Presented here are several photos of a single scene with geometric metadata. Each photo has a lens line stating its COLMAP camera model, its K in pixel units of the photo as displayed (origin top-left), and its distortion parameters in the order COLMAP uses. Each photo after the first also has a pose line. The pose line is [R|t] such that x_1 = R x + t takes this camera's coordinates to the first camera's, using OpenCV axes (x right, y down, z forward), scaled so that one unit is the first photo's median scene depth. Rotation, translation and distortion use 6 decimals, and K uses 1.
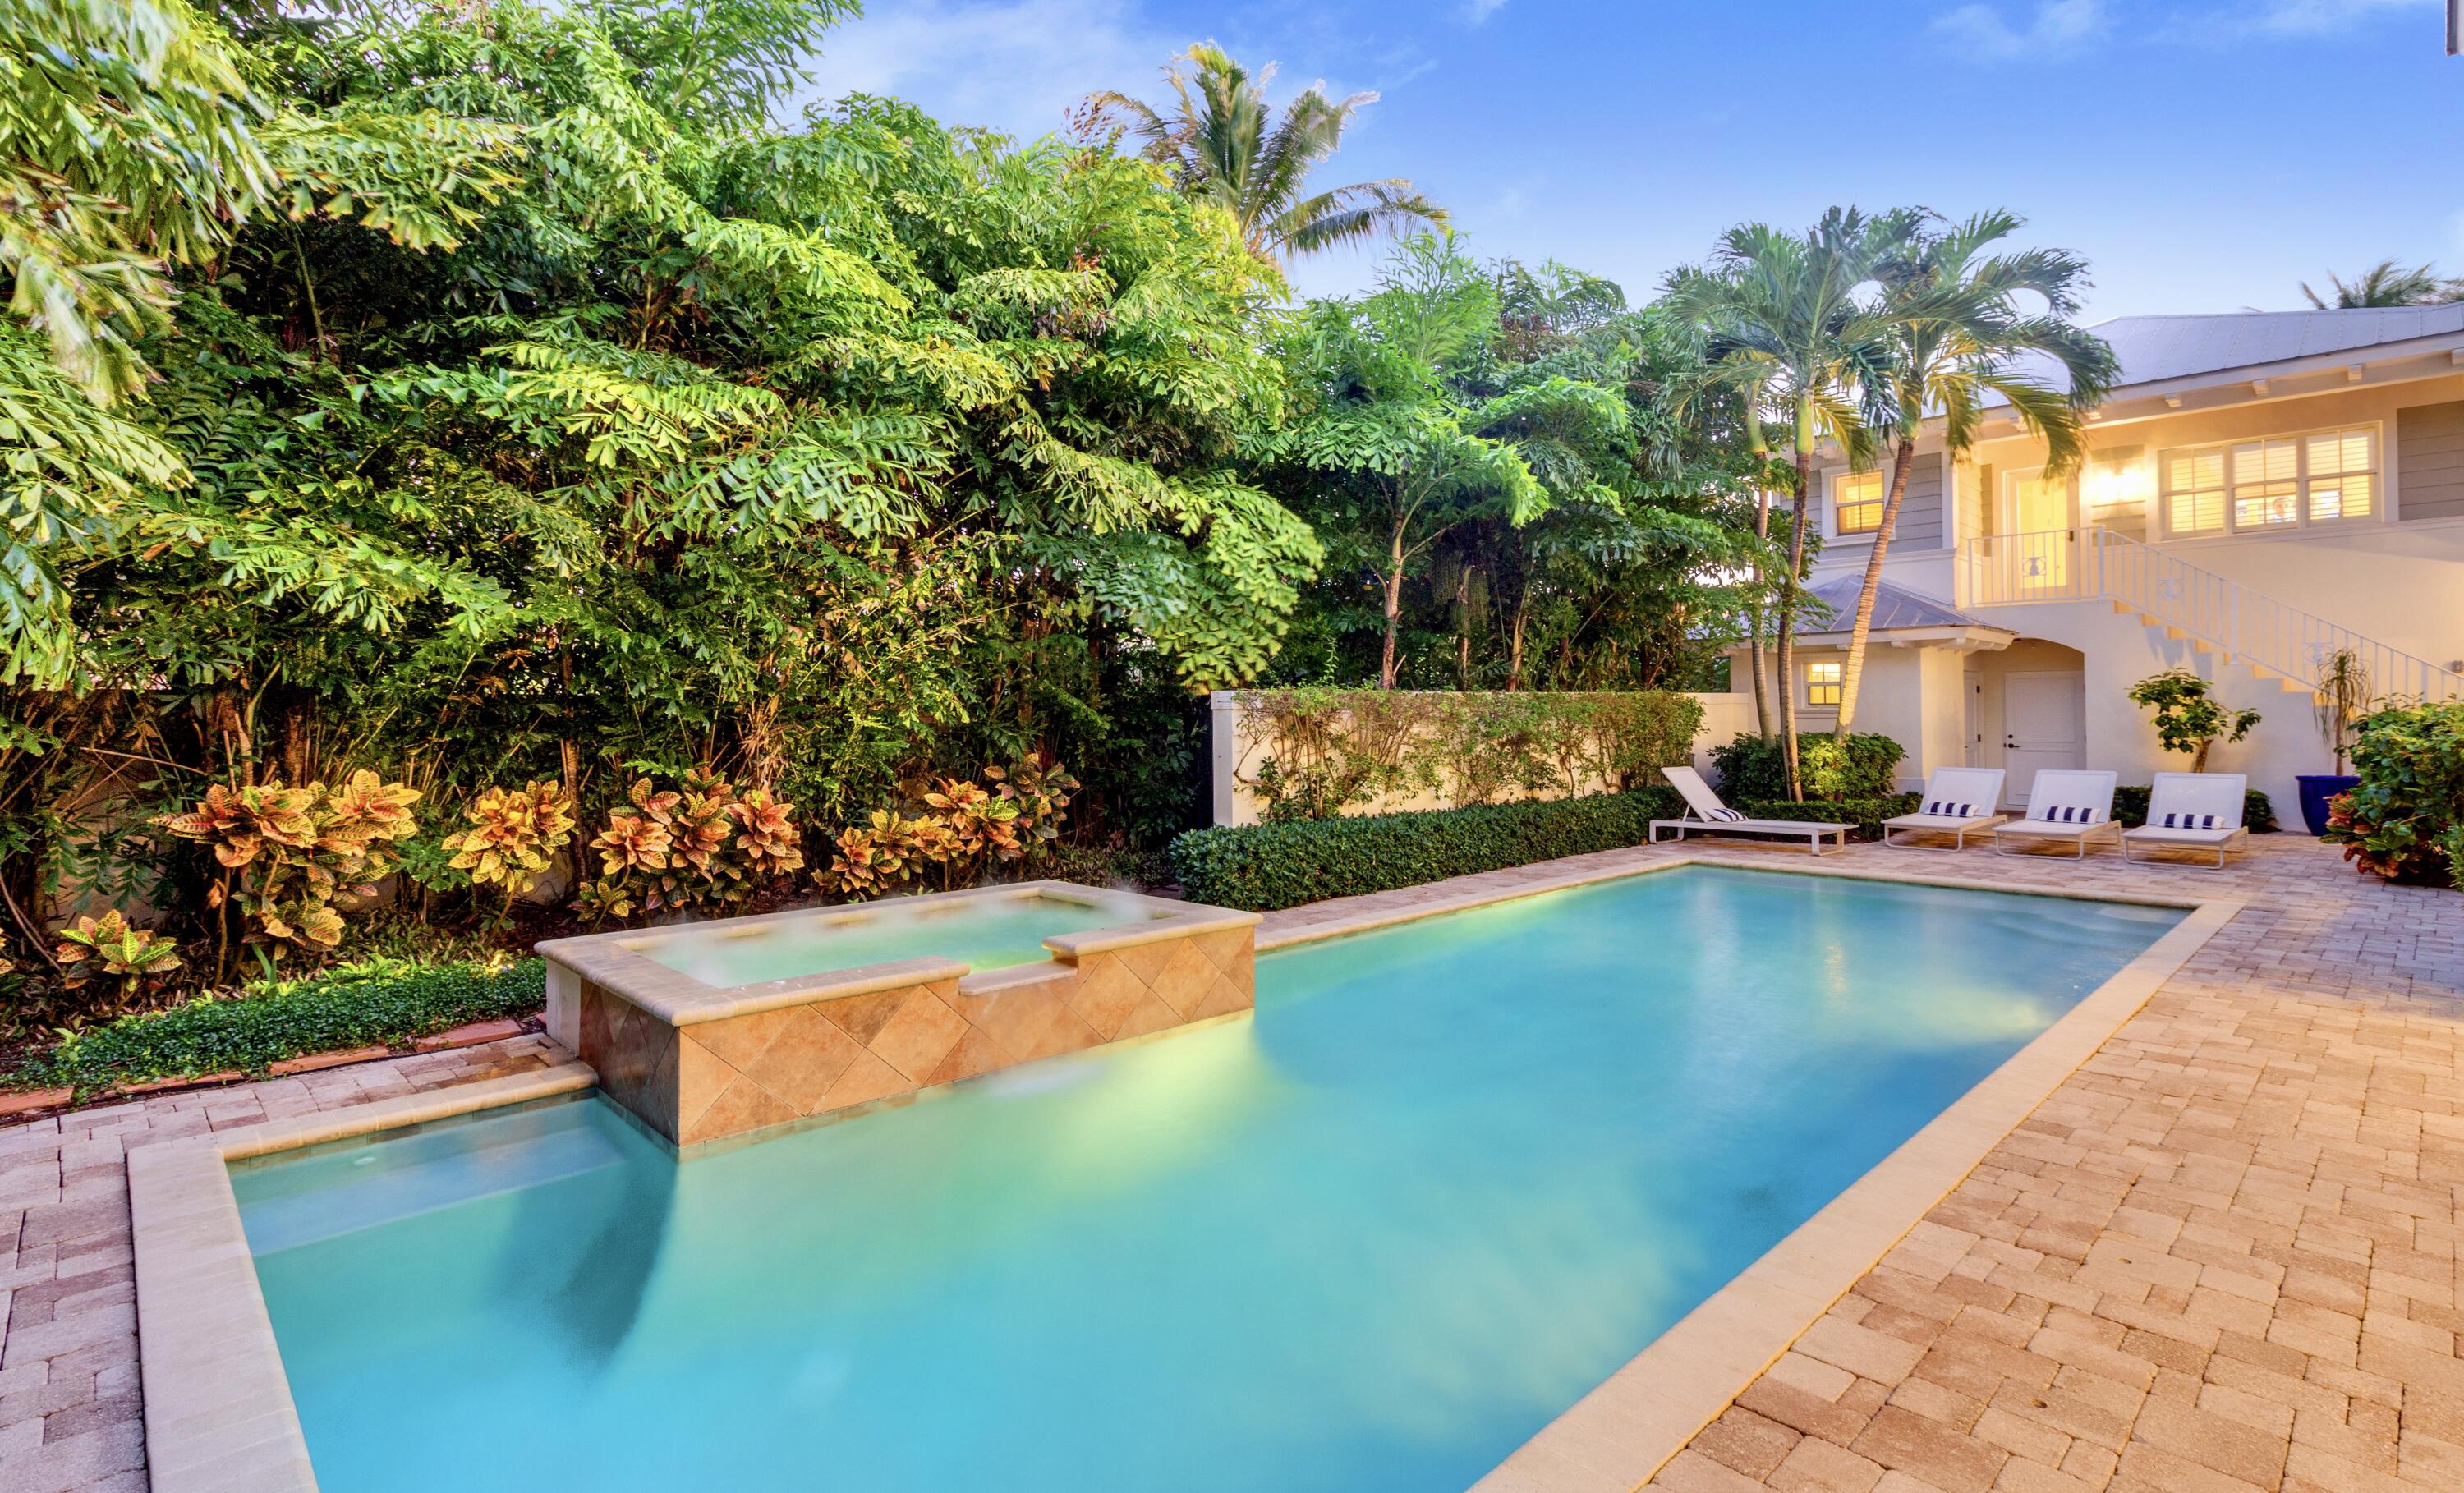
lens RADIAL K [[1177.6, 0, 1392.2], [0, 1177.6, 712.7], [0, 0, 1]] dist [0.002441, 0.000327]
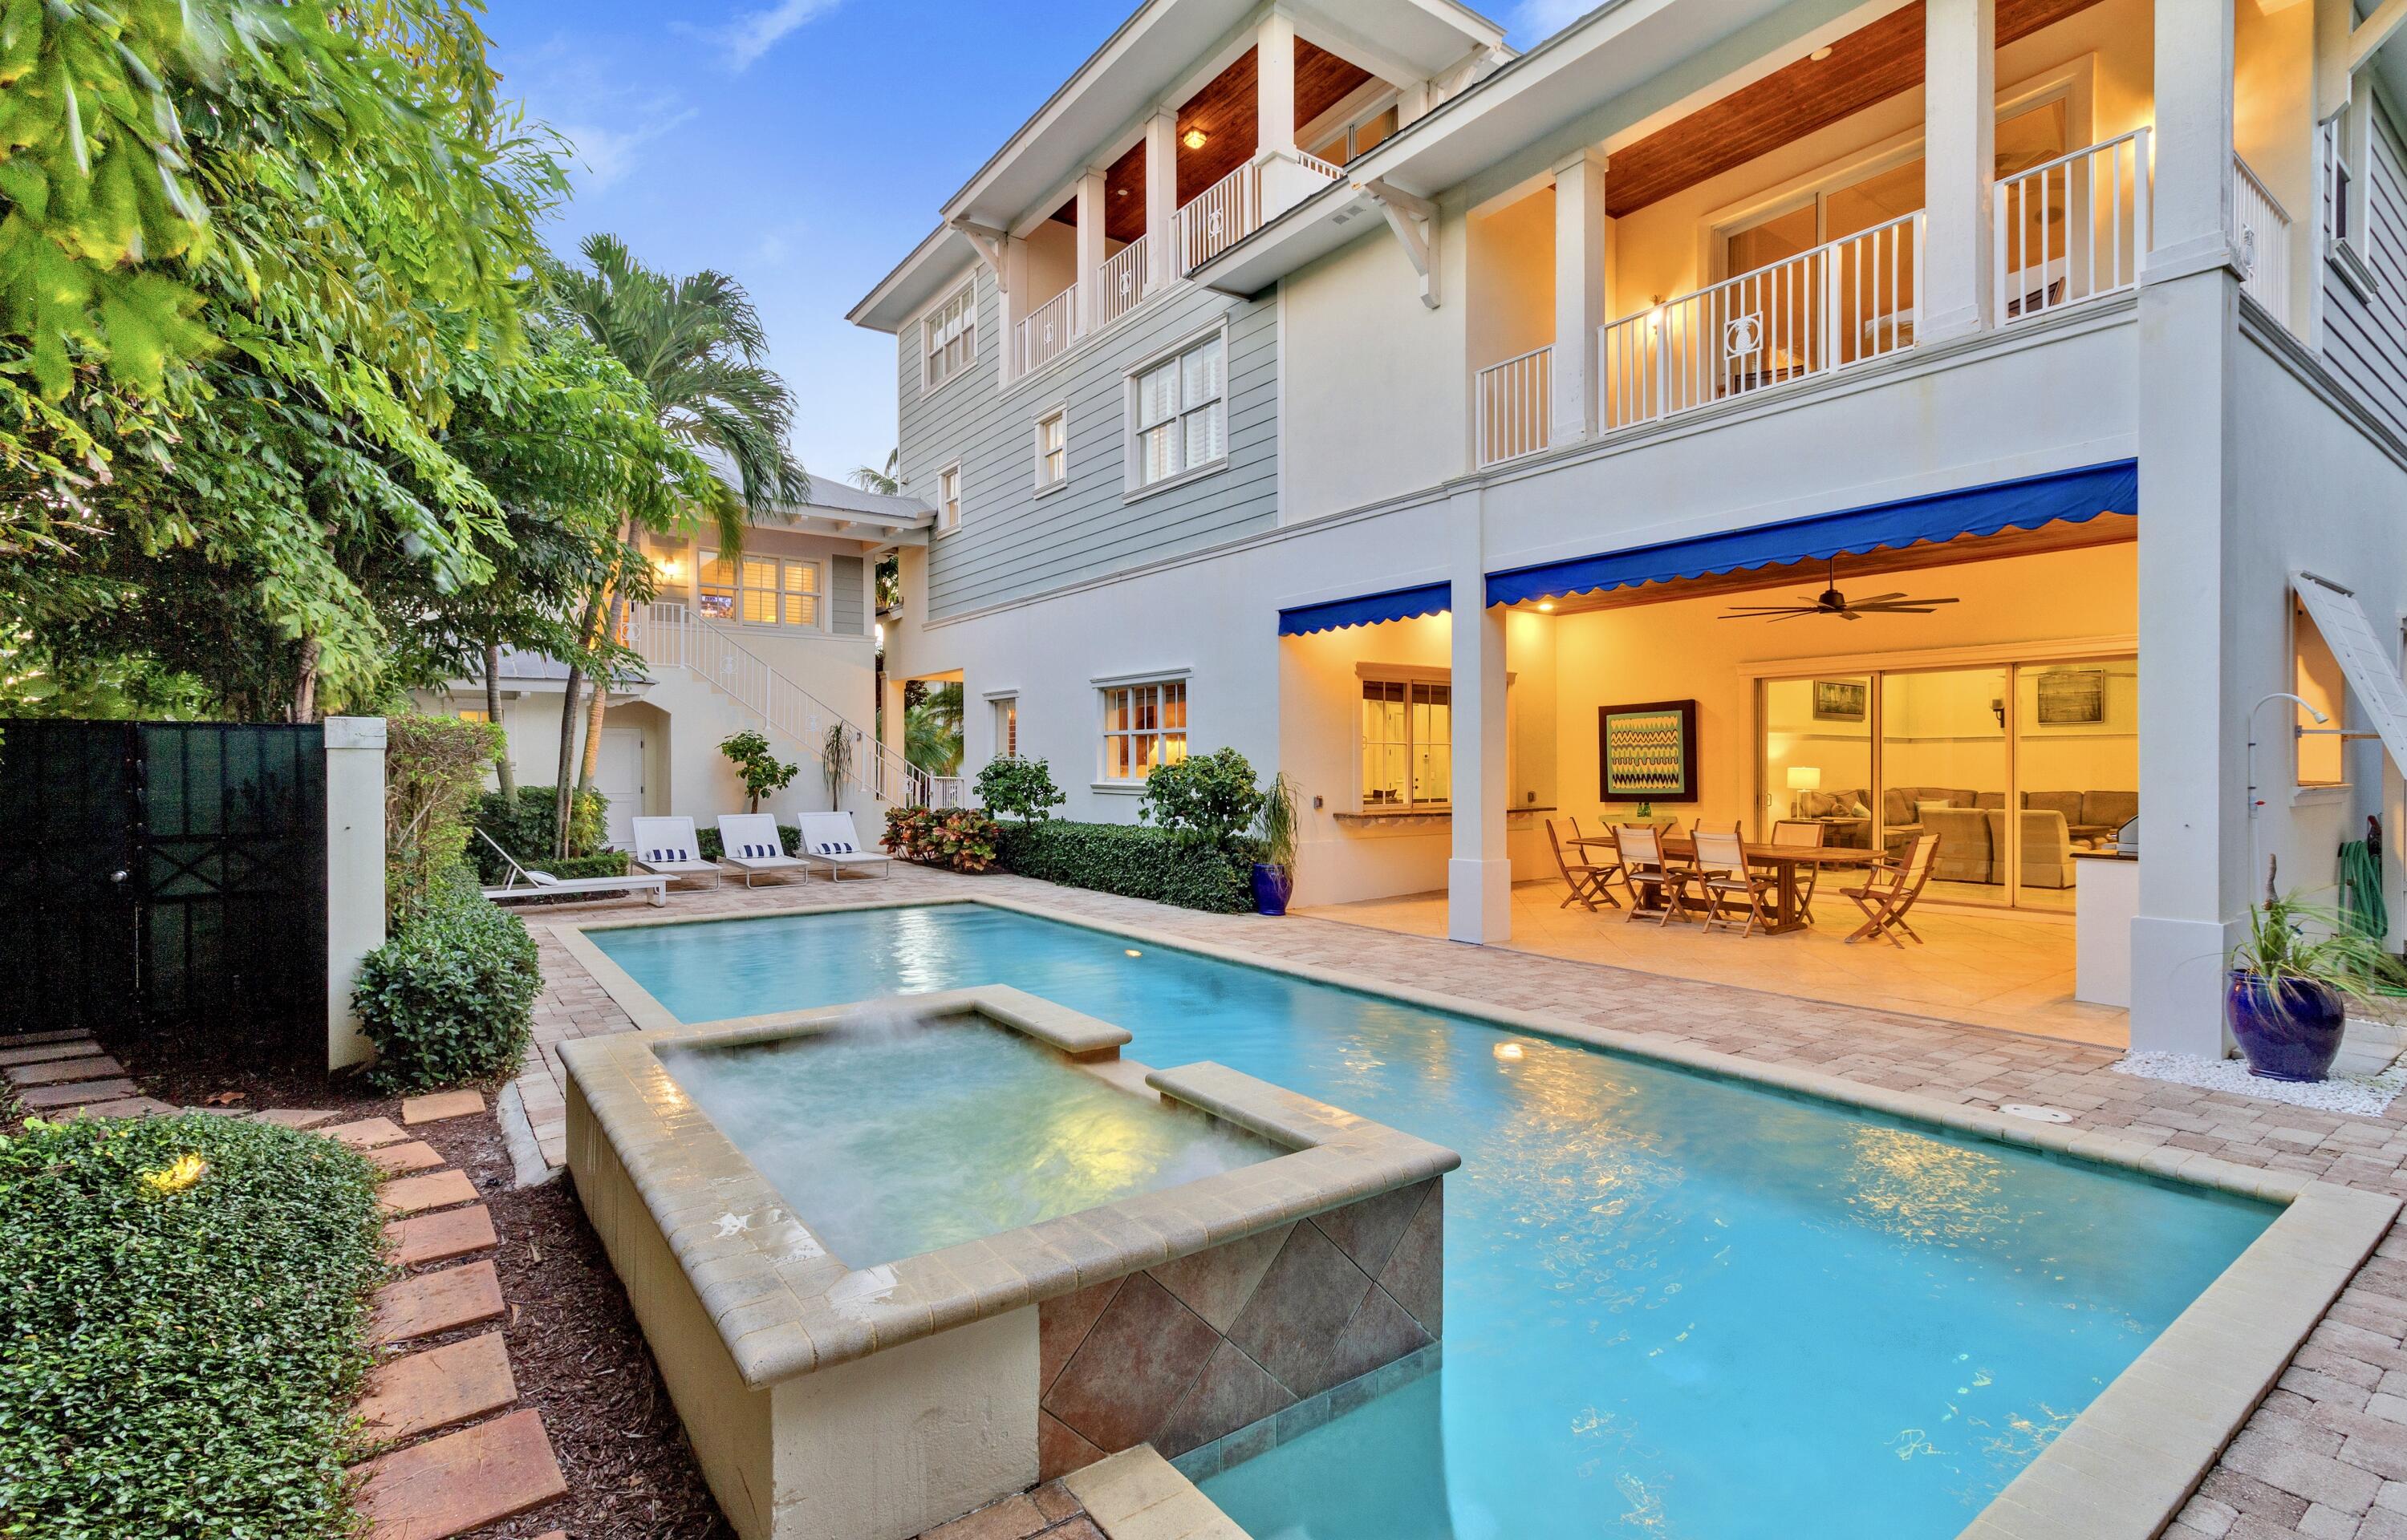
lens RADIAL K [[1118.6, 0, 1203.5], [0, 1118.6, 770.0], [0, 0, 1]] dist [-0.001371, -0.000262]
pose [[0.186605, 0.003147, 0.982430, -0.576239], [-0.001300, 0.999995, -0.002956, 0.009961], [-0.982434, -0.000725, 0.186608, 0.449515]]
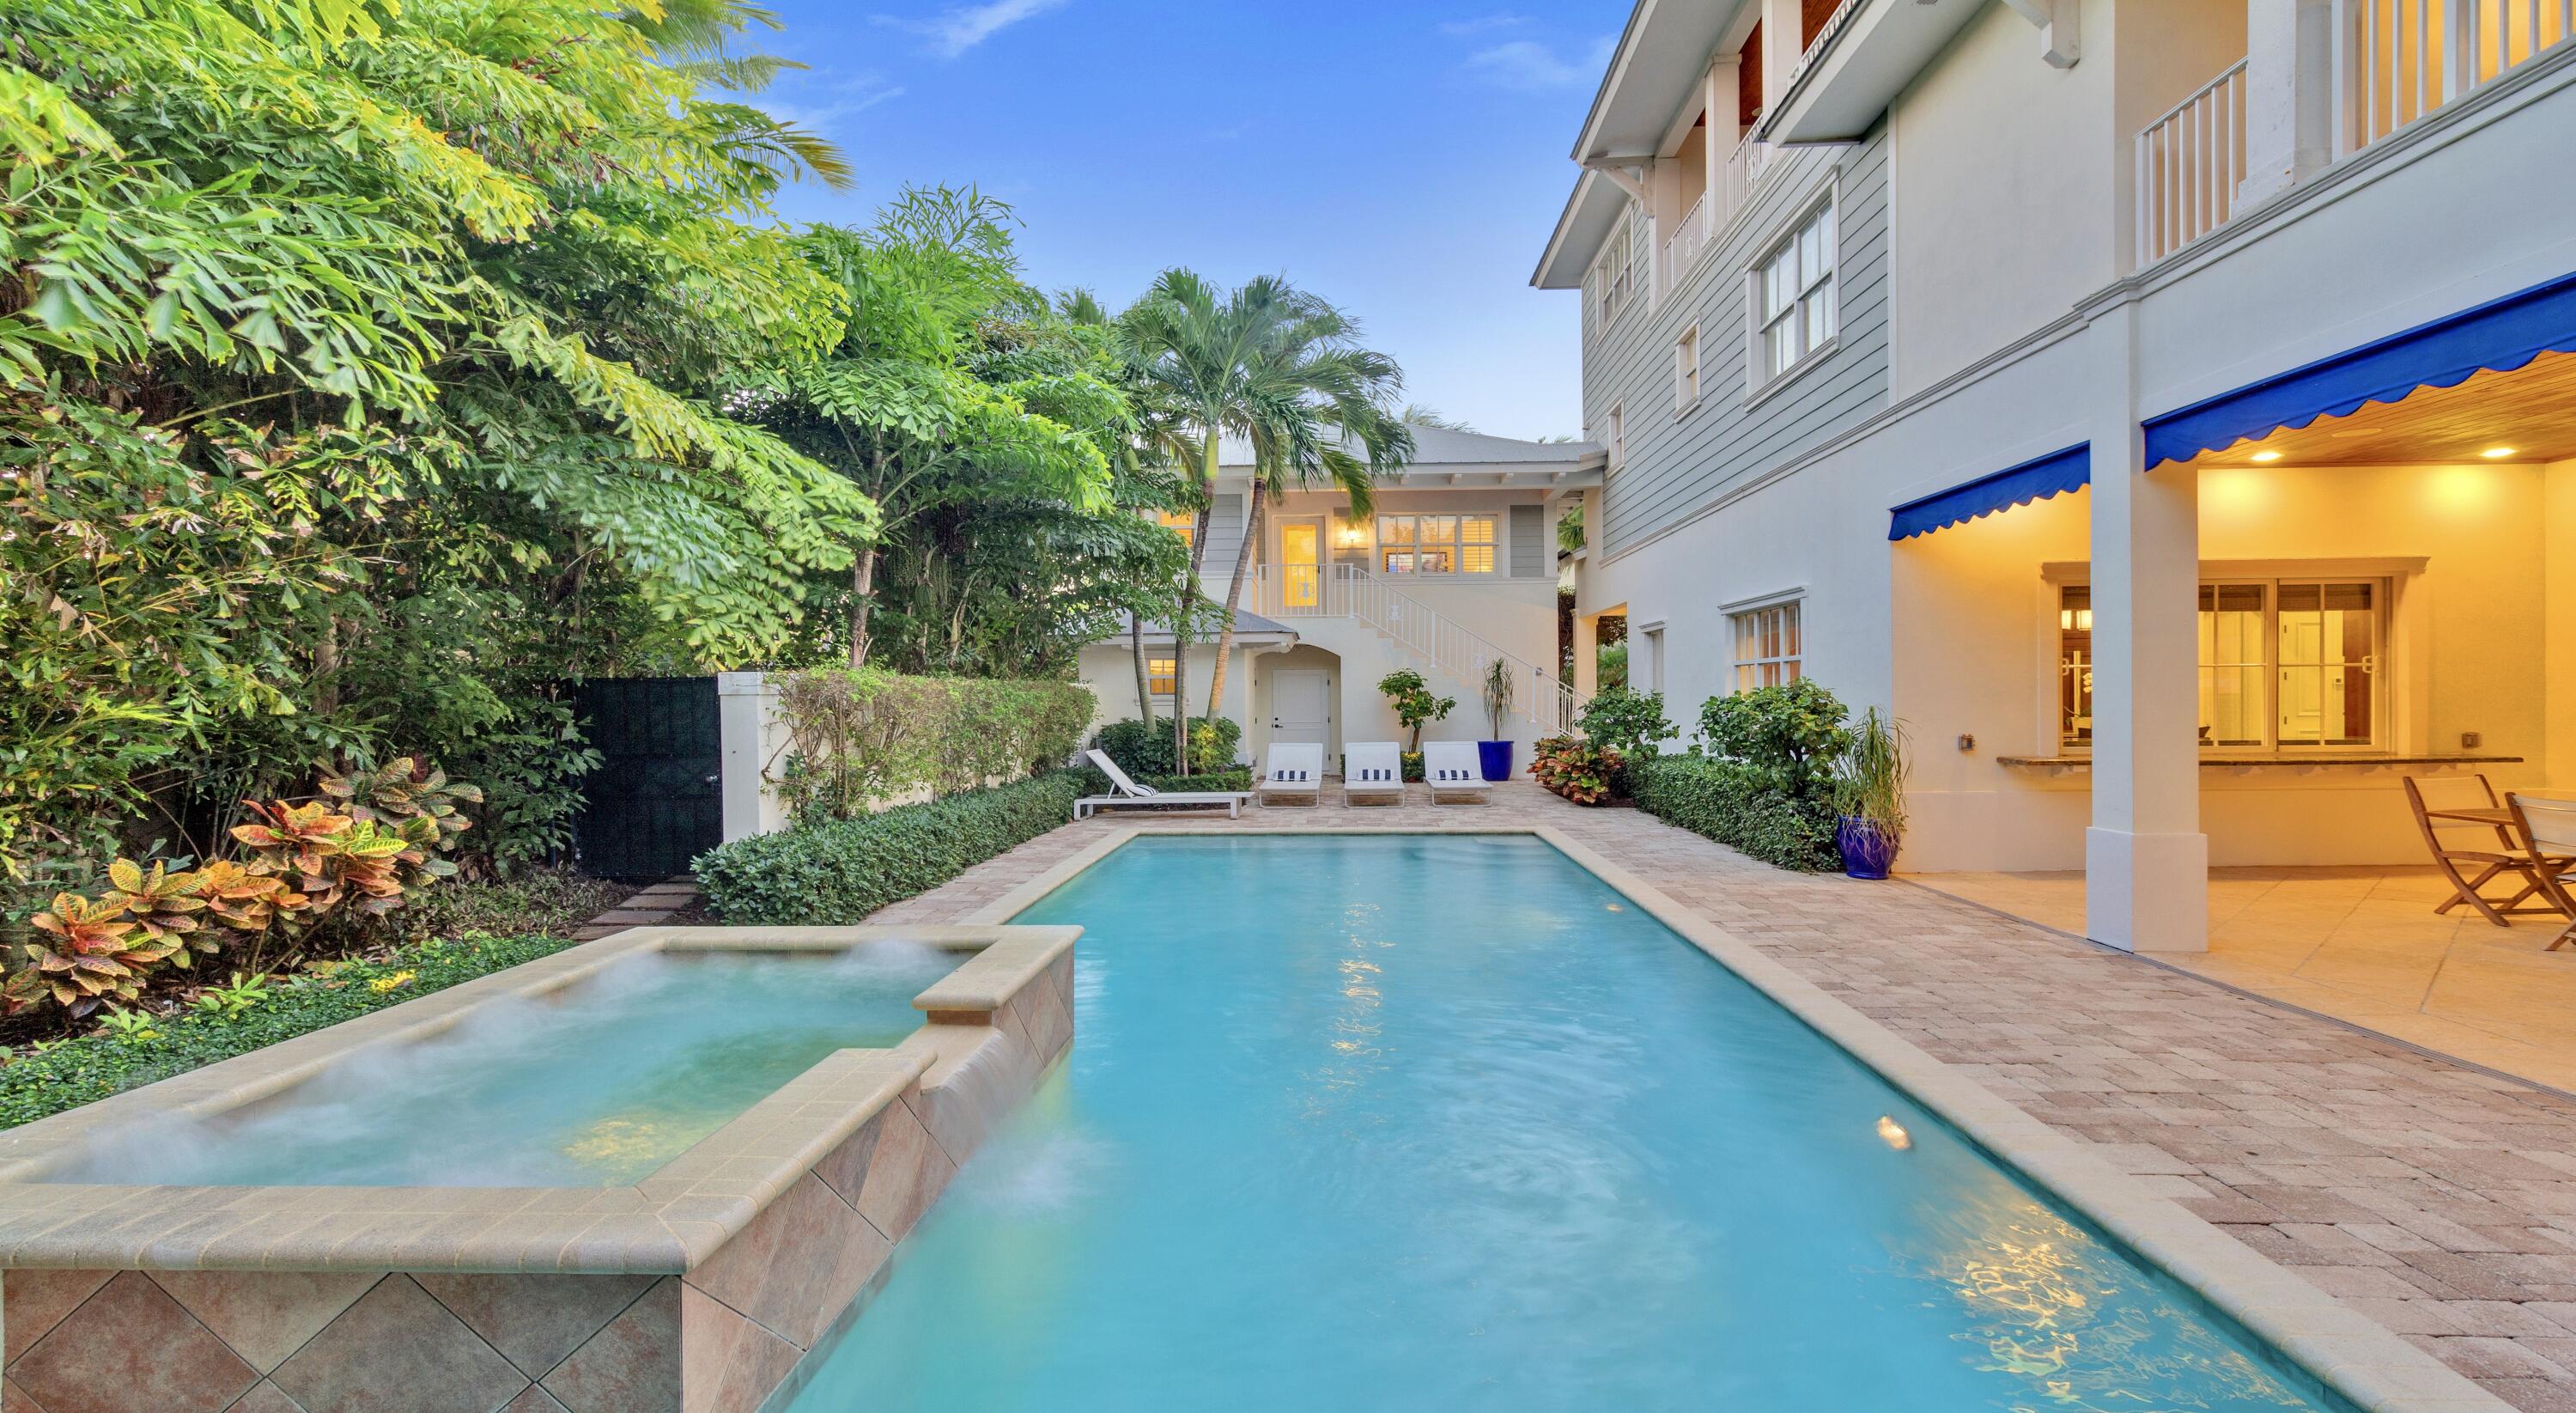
lens RADIAL K [[1014.5, 0, 1288.0], [0, 1014.5, 706.5], [0, 0, 1]] dist [0.002072, 0.000049]
pose [[0.753884, -0.002851, 0.657001, -0.323691], [0.001061, 0.999995, 0.003121, 0.005074], [-0.657006, -0.001655, 0.753883, 0.224048]]
